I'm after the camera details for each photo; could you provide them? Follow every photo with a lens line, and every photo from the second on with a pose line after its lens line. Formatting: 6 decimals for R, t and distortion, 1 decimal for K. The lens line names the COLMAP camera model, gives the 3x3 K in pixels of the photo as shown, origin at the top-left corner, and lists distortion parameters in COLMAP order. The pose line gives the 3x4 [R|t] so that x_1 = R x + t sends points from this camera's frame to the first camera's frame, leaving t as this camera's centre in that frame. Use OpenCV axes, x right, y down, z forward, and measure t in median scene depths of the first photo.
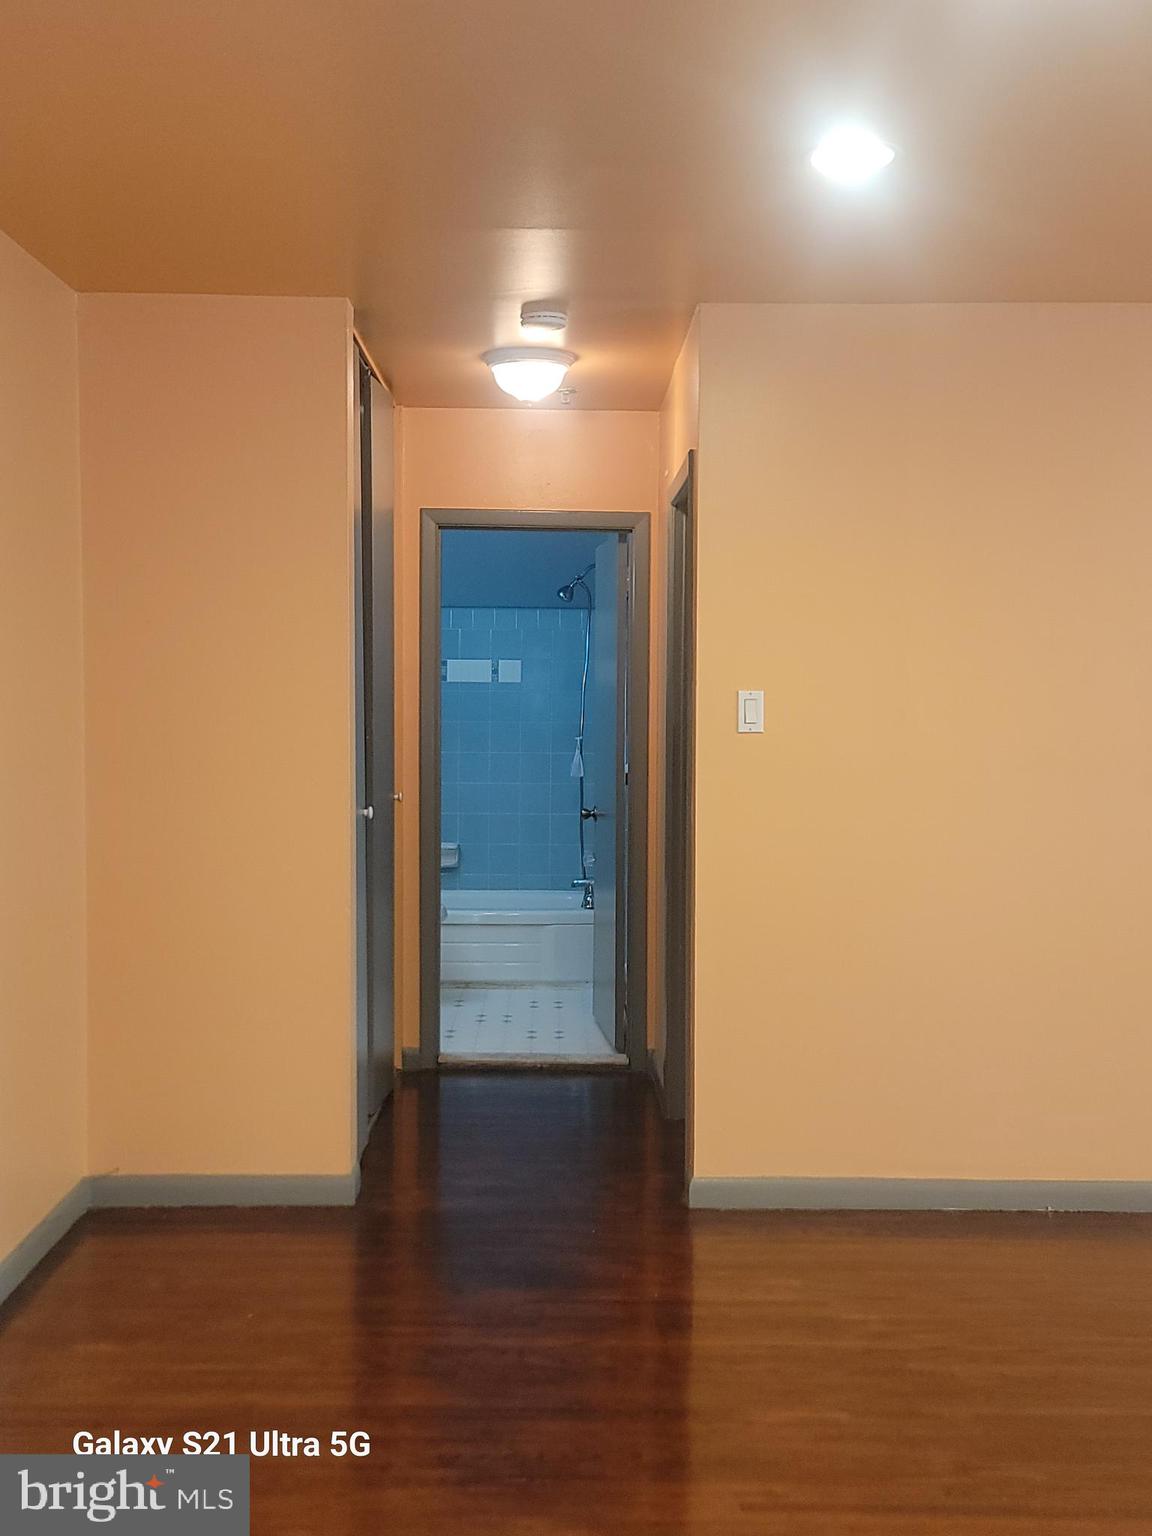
lens RADIAL K [[1067.8, 0, 576.0], [0, 1067.8, 768.0], [0, 0, 1]] dist [0.066551, -0.071510]
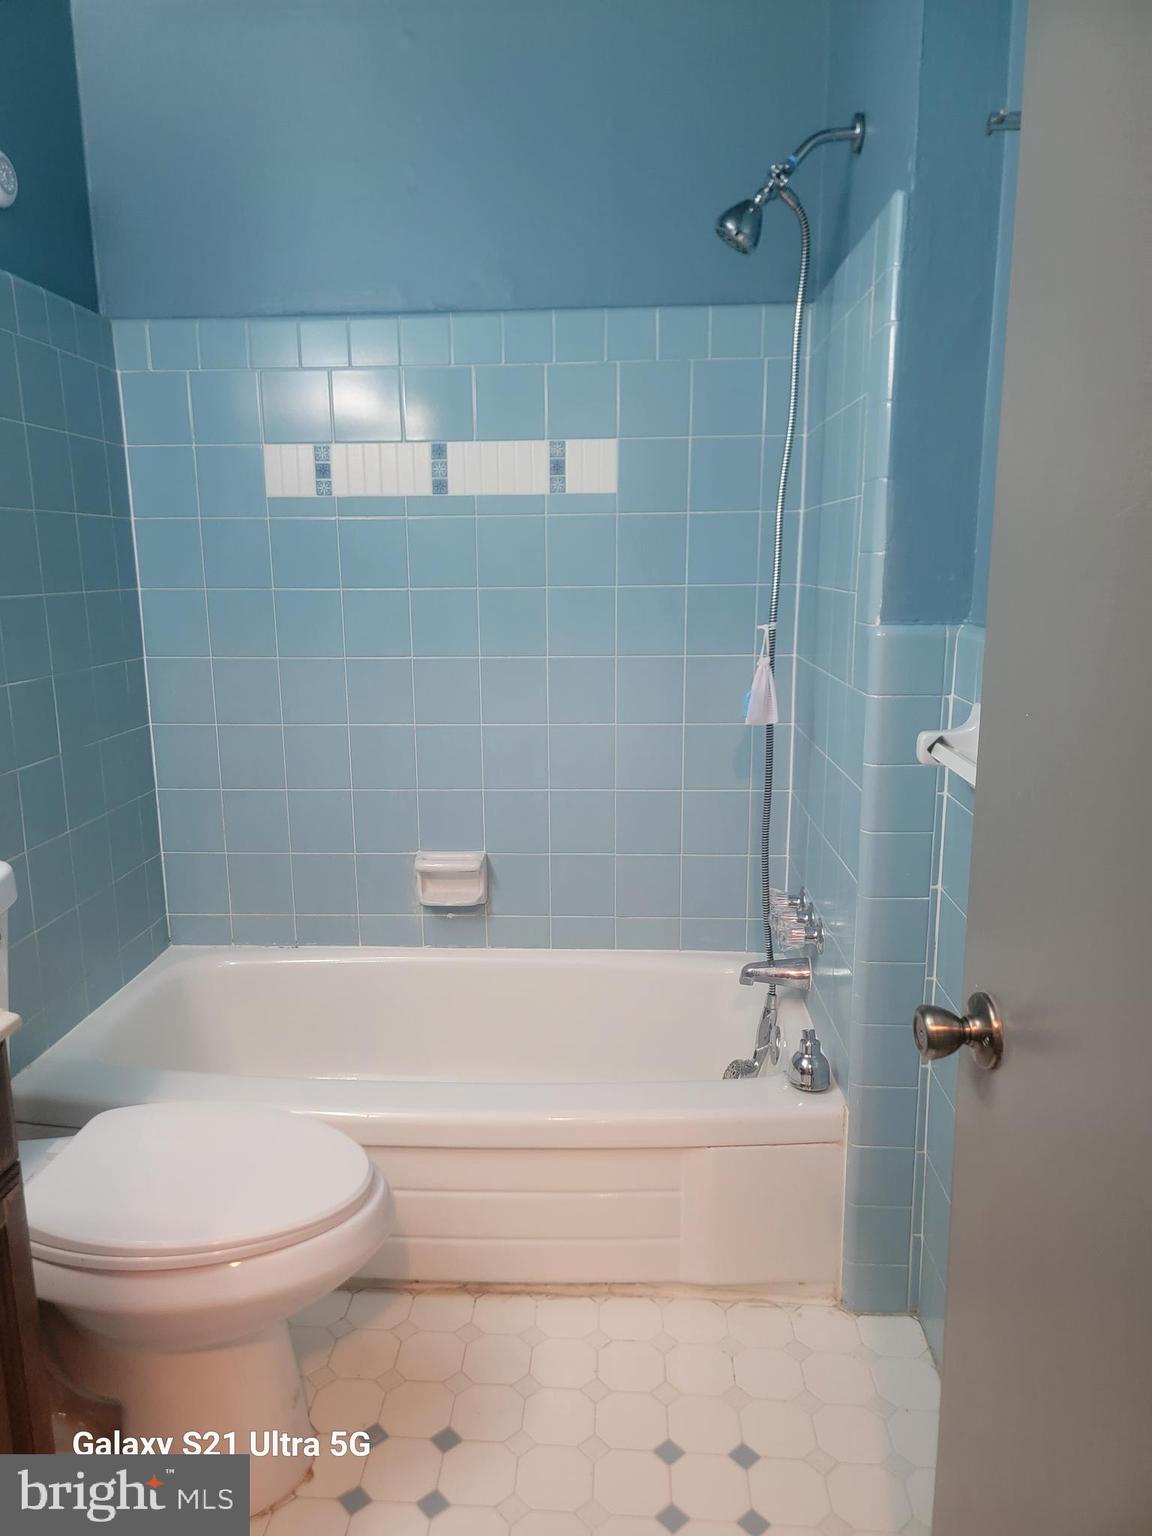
lens RADIAL K [[1067.8, 0, 576.0], [0, 1067.8, 768.0], [0, 0, 1]] dist [0.066551, -0.071510]
pose [[0.996294, -0.000240, -0.086016, -0.032236], [0.011264, 0.991750, 0.127693, -0.026610], [0.085276, -0.128189, 0.988077, 0.579234]]
